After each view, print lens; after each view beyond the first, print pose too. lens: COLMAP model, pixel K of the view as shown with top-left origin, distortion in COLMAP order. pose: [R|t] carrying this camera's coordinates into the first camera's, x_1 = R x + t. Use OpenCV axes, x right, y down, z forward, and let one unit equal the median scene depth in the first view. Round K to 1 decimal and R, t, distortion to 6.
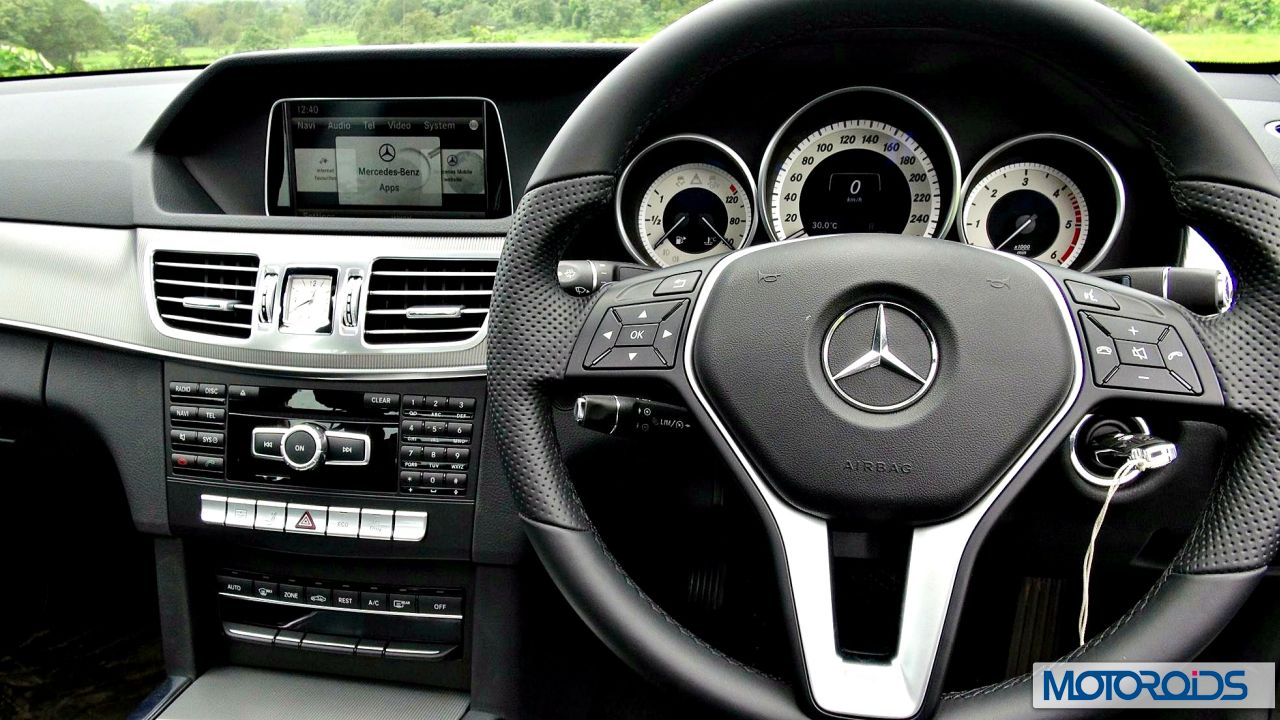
lens RADIAL K [[982.9, 0, 646.4], [0, 982.9, 361.1], [0, 0, 1]] dist [0.001041, 0.006239]
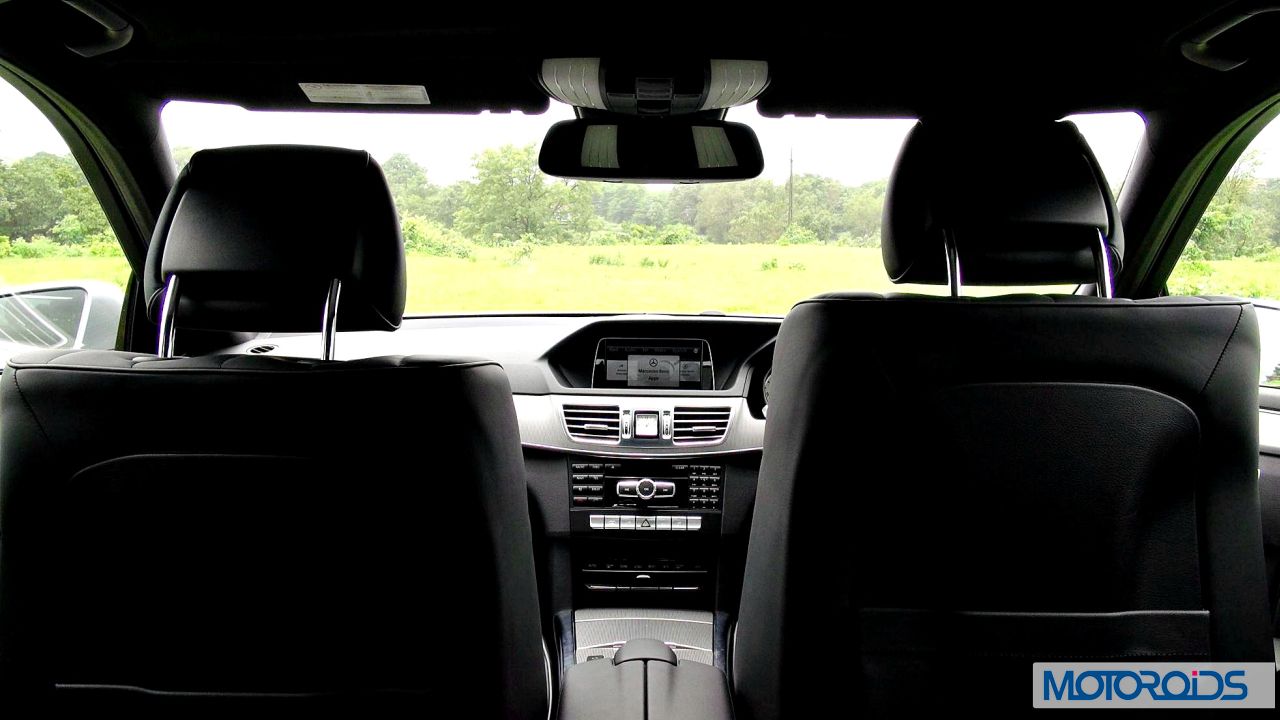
lens RADIAL K [[982.9, 0, 643.9], [0, 982.9, 361.8], [0, 0, 1]] dist [0.001041, 0.006239]
pose [[0.978987, 0.014724, 0.203389, -0.774912], [0.030471, 0.975630, -0.217296, 0.277286], [-0.201632, 0.218927, 0.954681, -1.150418]]
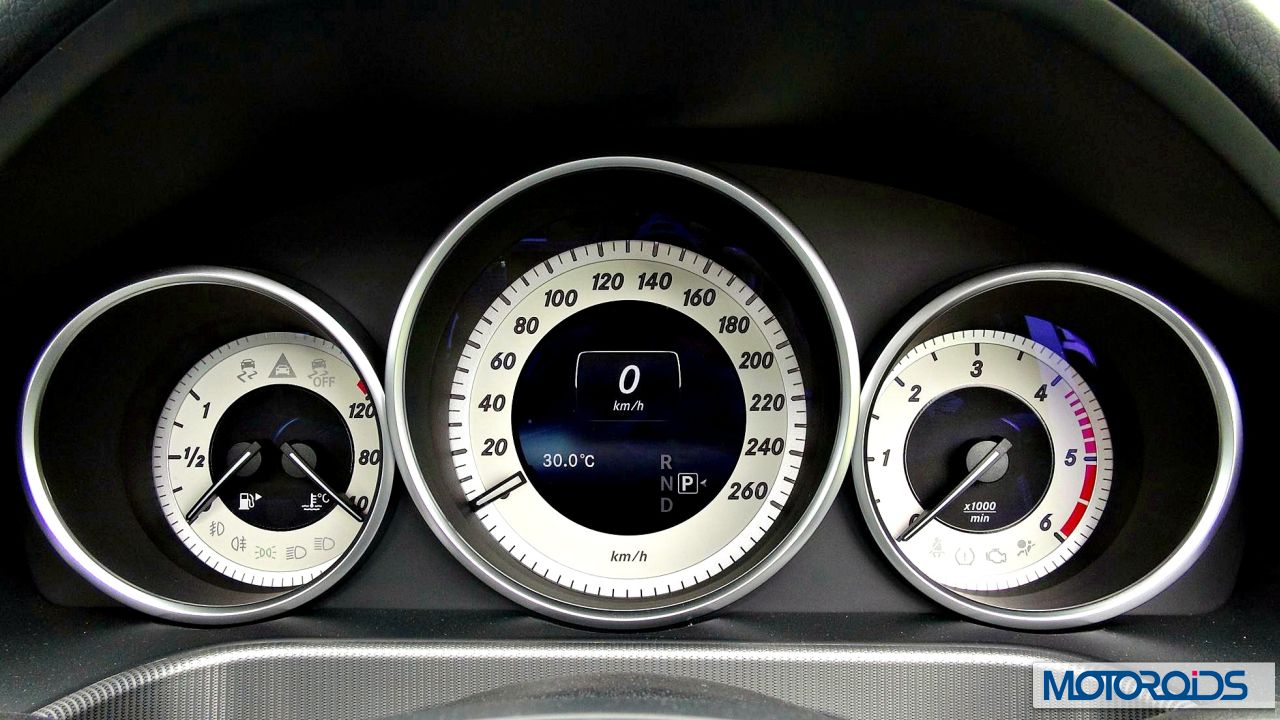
lens RADIAL K [[982.9, 0, 643.5], [0, 982.9, 348.2], [0, 0, 1]] dist [0.001041, 0.006239]
pose [[0.987207, -0.013609, 0.158864, 0.154255], [0.034304, 0.991146, -0.128267, -0.139792], [-0.155712, 0.132076, 0.978933, 0.570321]]
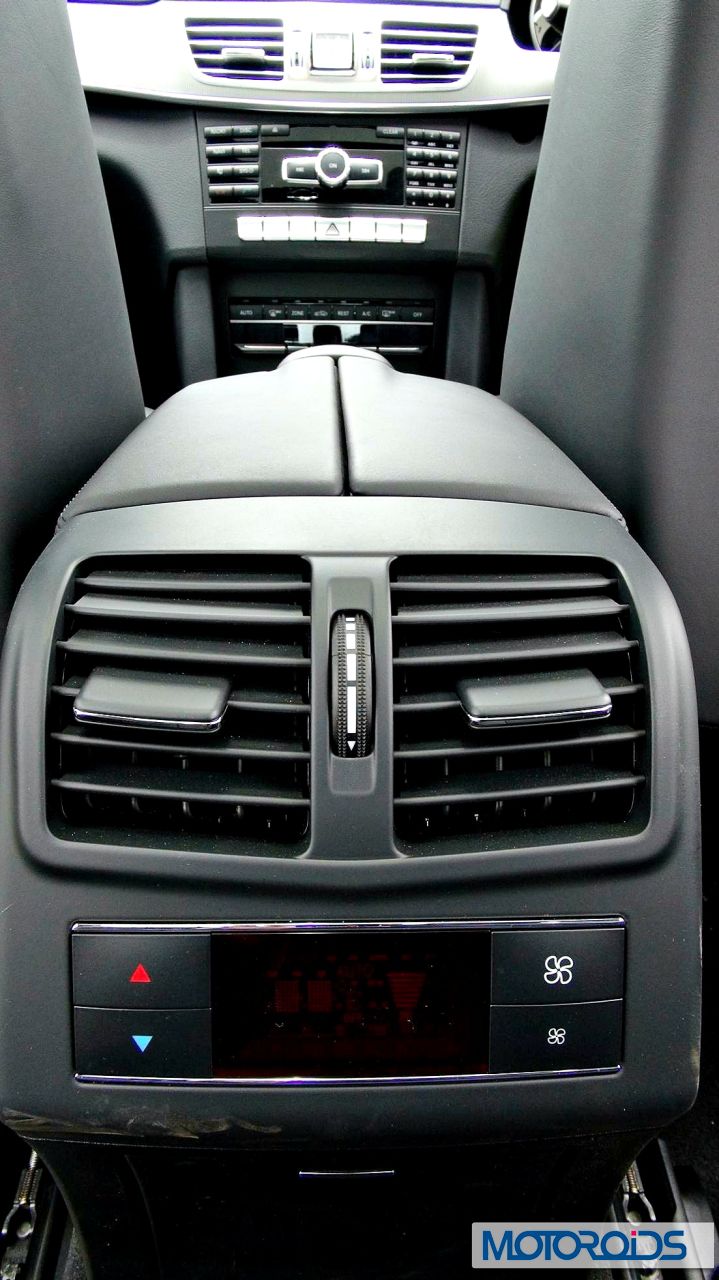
lens RADIAL K [[982.9, 0, 366.2], [0, 982.9, 645.6], [0, 0, 1]] dist [0.001041, 0.006239]
pose [[0.973334, -0.052984, 0.223188, -0.600786], [0.038054, 0.996773, 0.070674, 0.601477], [-0.226213, -0.060297, 0.972210, -0.310387]]
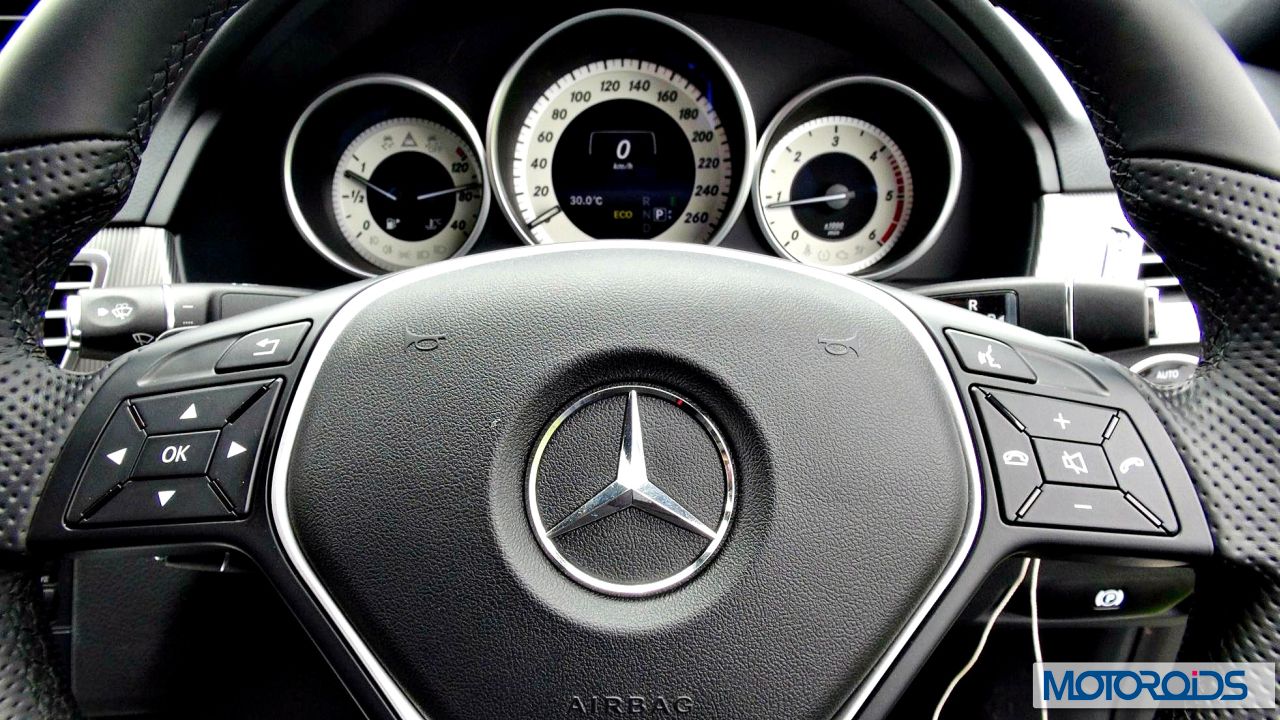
lens RADIAL K [[982.9, 0, 636.0], [0, 982.9, 369.1], [0, 0, 1]] dist [0.001041, 0.006239]
pose [[0.981586, -0.048887, 0.184660, 0.078588], [0.038176, 0.997400, 0.061123, -0.057205], [-0.187168, -0.052948, 0.980900, 0.260016]]
